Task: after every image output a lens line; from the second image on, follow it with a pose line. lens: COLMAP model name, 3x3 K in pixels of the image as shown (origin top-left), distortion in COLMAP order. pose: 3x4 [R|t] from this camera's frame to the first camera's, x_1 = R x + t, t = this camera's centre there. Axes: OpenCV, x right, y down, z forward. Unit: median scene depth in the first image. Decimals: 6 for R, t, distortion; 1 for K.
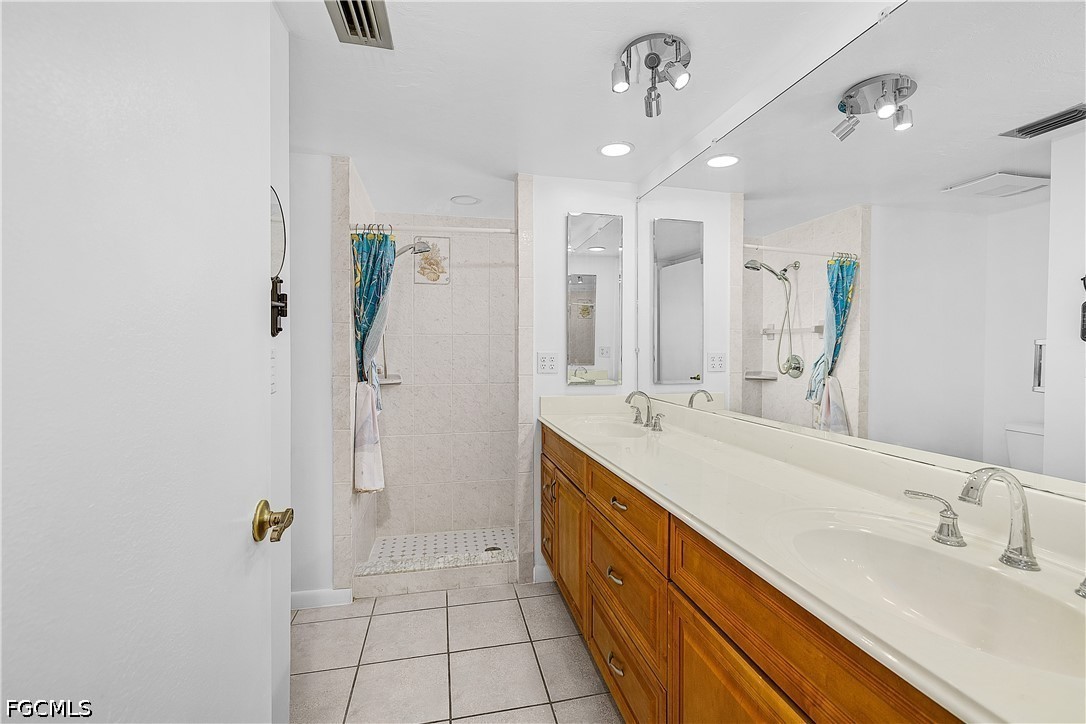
lens RADIAL K [[457.2, 0, 542.0], [0, 457.2, 354.9], [0, 0, 1]] dist [0.000093, 0.000046]
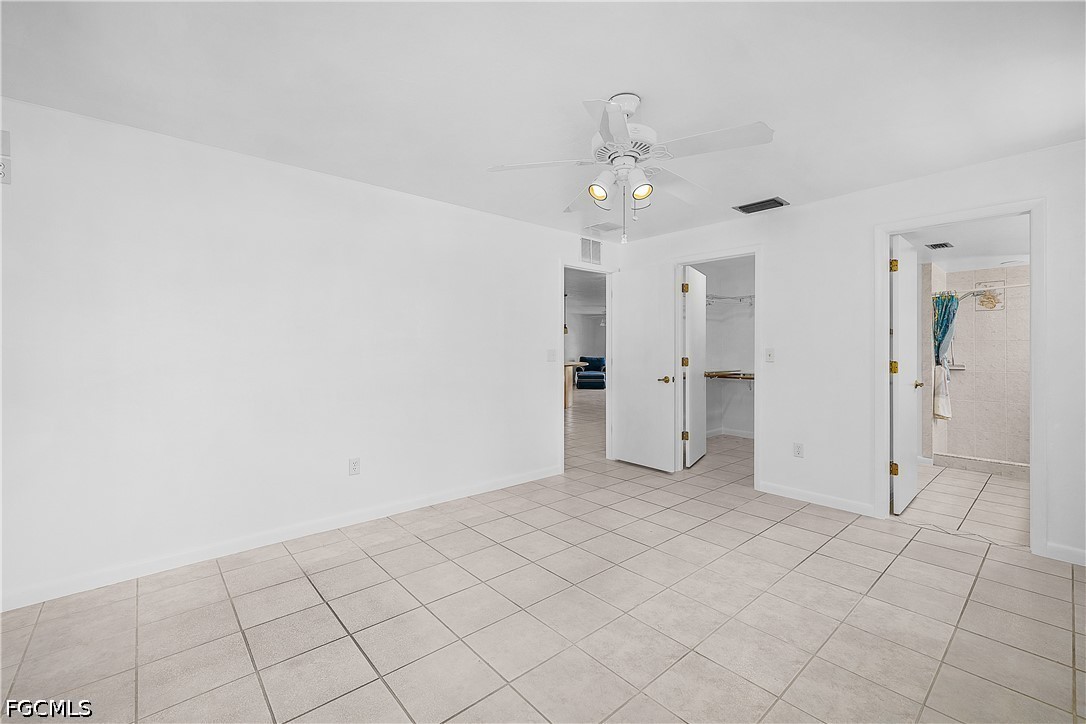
lens RADIAL K [[457.2, 0, 542.0], [0, 457.2, 354.9], [0, 0, 1]] dist [0.000093, 0.000046]
pose [[0.475716, -0.004820, -0.879586, 0.600224], [-0.009100, 0.999904, -0.010401, 0.050242], [0.879552, 0.012952, 0.475627, -1.634735]]
